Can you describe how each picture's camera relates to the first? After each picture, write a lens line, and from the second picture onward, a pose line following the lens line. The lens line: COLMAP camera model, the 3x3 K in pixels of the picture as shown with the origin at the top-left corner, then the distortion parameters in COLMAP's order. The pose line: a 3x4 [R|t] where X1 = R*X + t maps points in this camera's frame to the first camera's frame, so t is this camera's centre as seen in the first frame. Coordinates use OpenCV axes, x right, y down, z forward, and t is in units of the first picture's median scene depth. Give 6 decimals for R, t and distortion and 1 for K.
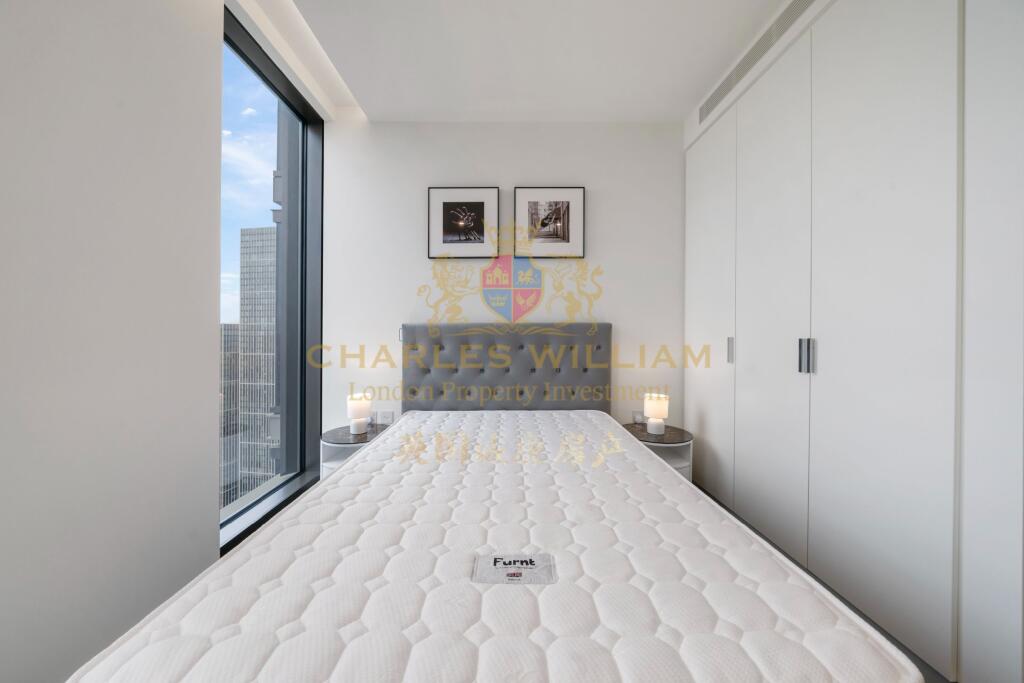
lens RADIAL K [[349.5, 0, 511.2], [0, 349.5, 340.1], [0, 0, 1]] dist [-0.015841, -0.000044]
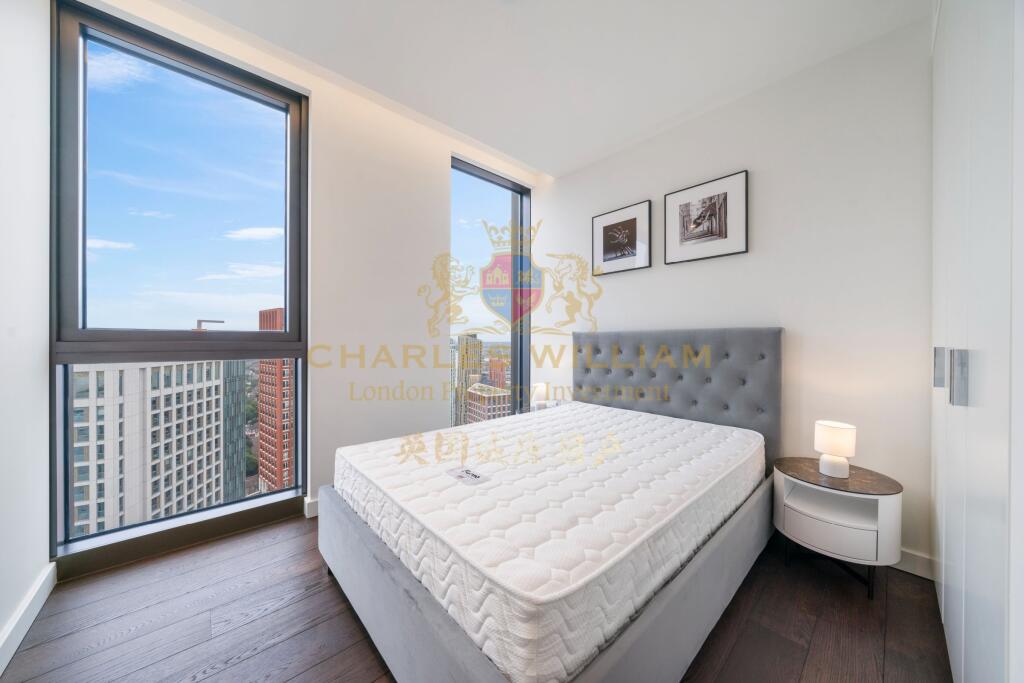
lens RADIAL K [[349.5, 0, 512.0], [0, 349.5, 339.2], [0, 0, 1]] dist [-0.015841, -0.000044]
pose [[0.666186, 0.000699, -0.745785, 0.469749], [-0.014583, 0.999821, -0.012090, -0.000627], [0.745643, 0.018930, 0.666076, 0.000668]]
